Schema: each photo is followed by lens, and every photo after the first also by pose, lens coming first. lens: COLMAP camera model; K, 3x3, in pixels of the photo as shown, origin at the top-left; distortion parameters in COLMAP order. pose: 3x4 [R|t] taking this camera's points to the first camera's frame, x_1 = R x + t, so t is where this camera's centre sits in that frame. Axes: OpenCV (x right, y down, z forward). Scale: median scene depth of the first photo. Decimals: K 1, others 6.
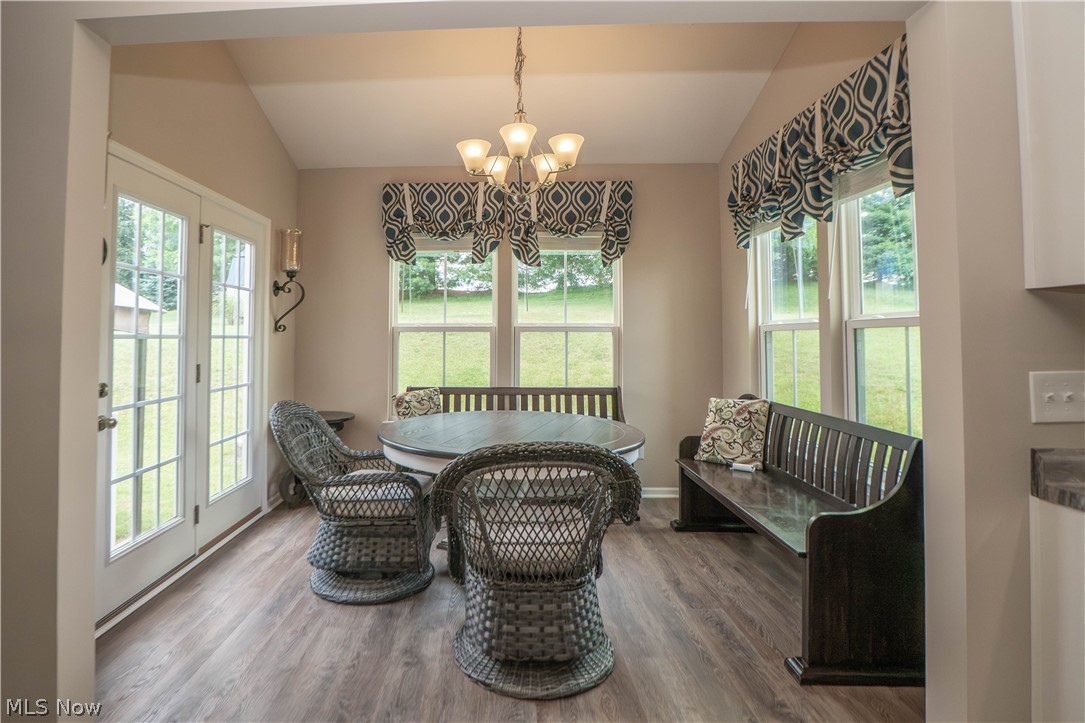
lens RADIAL K [[552.9, 0, 481.7], [0, 552.9, 313.4], [0, 0, 1]] dist [-0.032443, 0.001045]
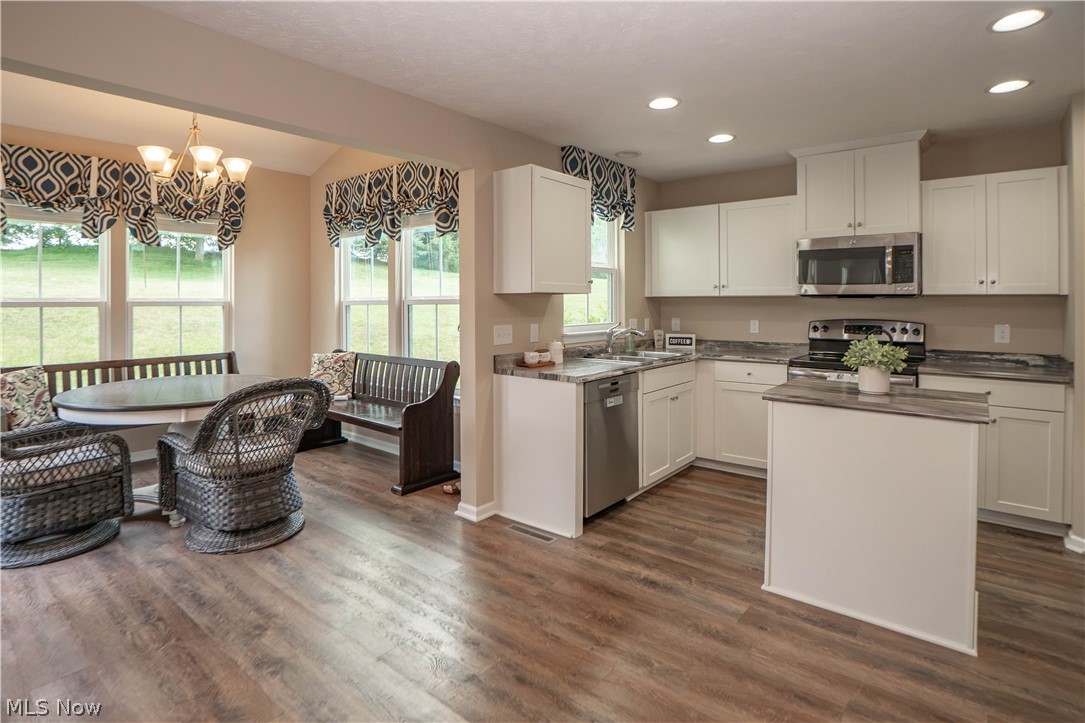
lens RADIAL K [[561.8, 0, 516.4], [0, 561.8, 298.6], [0, 0, 1]] dist [-0.016838, -0.000049]
pose [[0.622009, 0.001020, 0.783010, -0.404017], [-0.028578, 0.999362, 0.021400, -0.032842], [-0.782489, -0.035688, 0.621641, -0.298014]]
